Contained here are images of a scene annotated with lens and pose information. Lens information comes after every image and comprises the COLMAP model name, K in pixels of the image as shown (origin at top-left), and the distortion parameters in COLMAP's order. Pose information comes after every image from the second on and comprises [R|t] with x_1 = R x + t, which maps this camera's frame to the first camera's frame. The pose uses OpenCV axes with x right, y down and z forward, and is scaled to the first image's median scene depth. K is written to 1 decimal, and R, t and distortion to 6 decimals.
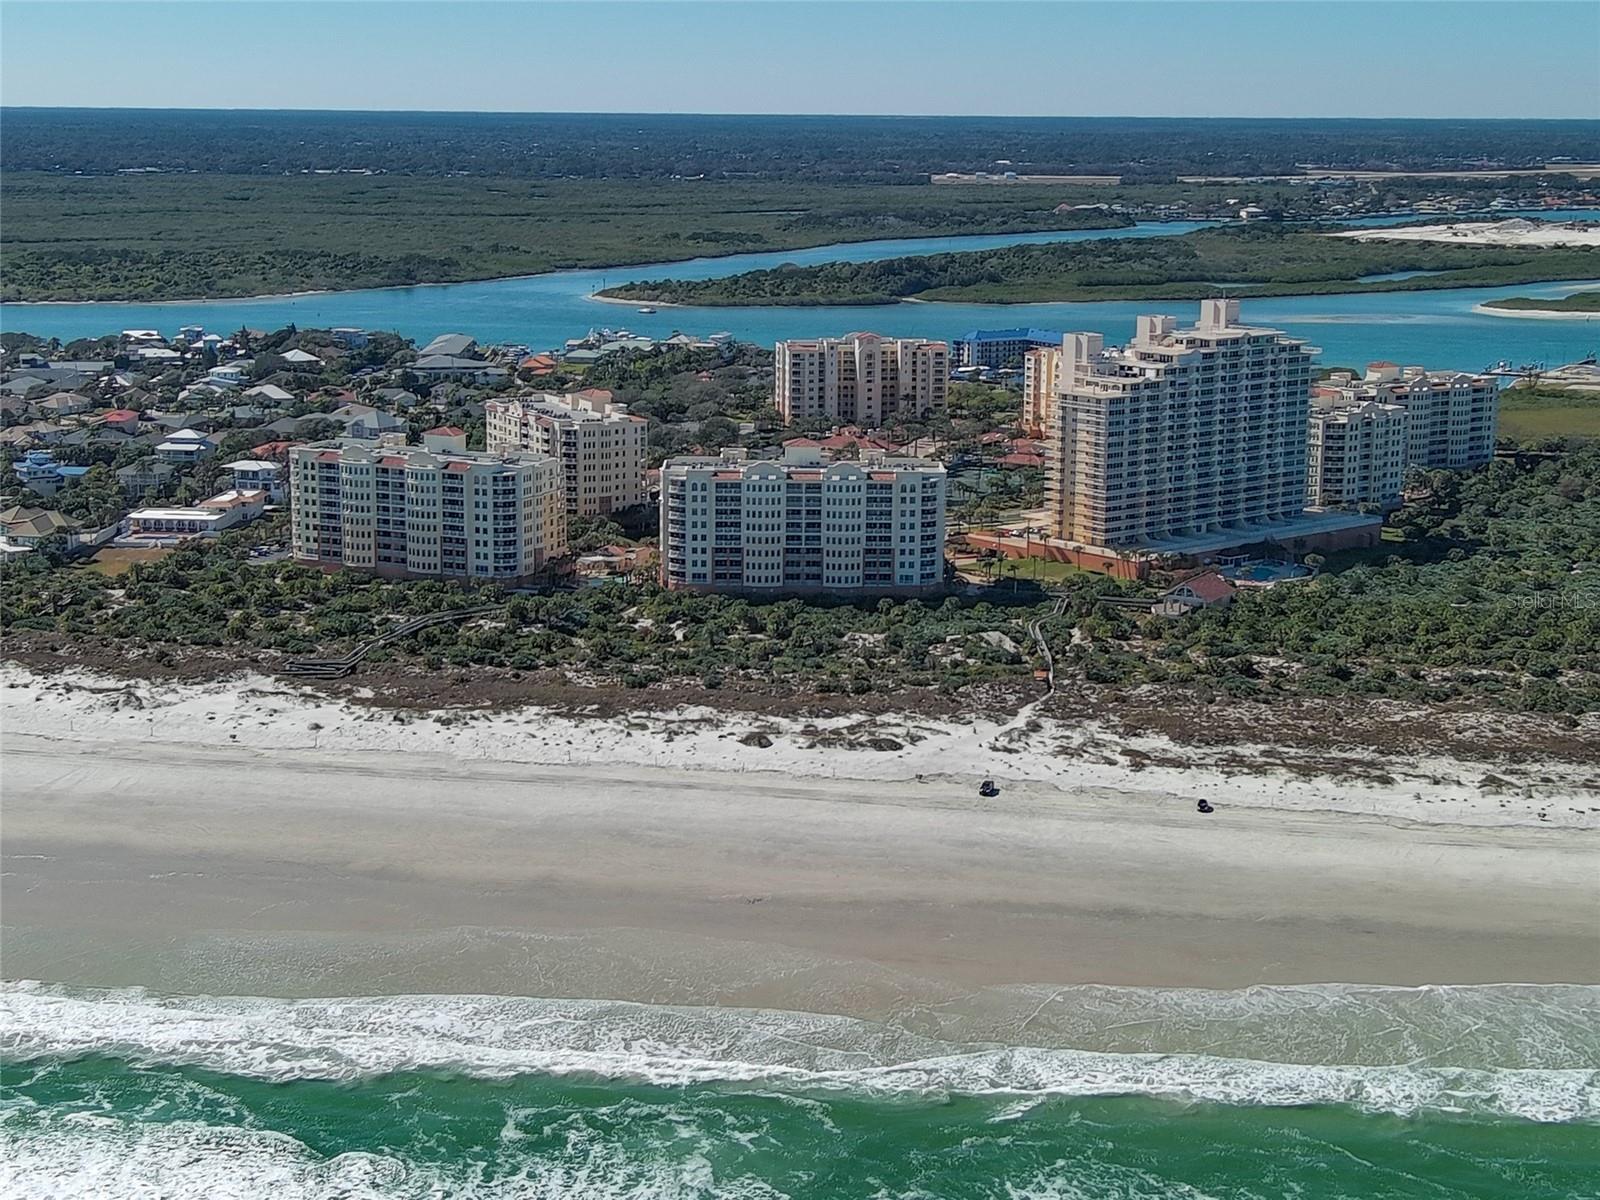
lens RADIAL K [[2491.1, 0, 800.0], [0, 2491.1, 600.0], [0, 0, 1]] dist [0.039989, -0.054023]
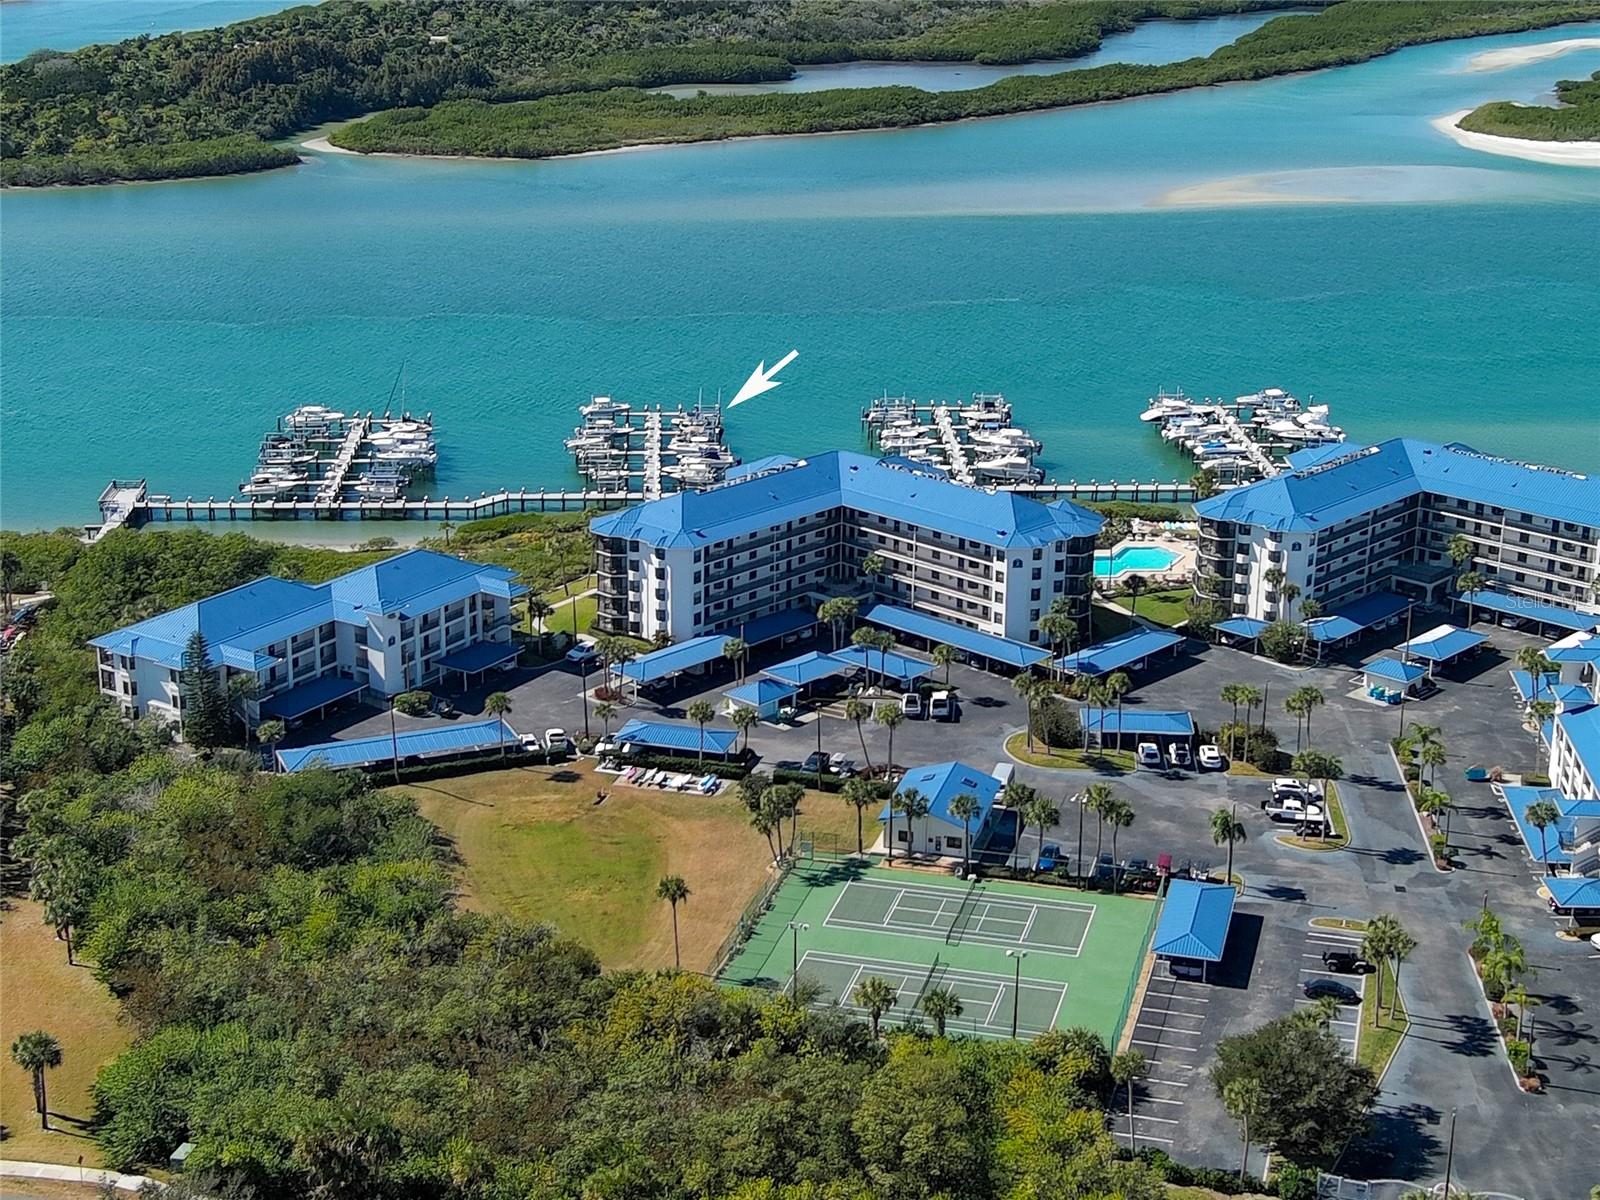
lens RADIAL K [[2491.1, 0, 800.0], [0, 2491.1, 600.0], [0, 0, 1]] dist [0.039989, -0.054023]
pose [[0.966688, -0.078915, 0.243487, 0.018559], [0.046704, 0.989698, 0.135340, -0.162995], [-0.251659, -0.119460, 0.960415, 0.888678]]
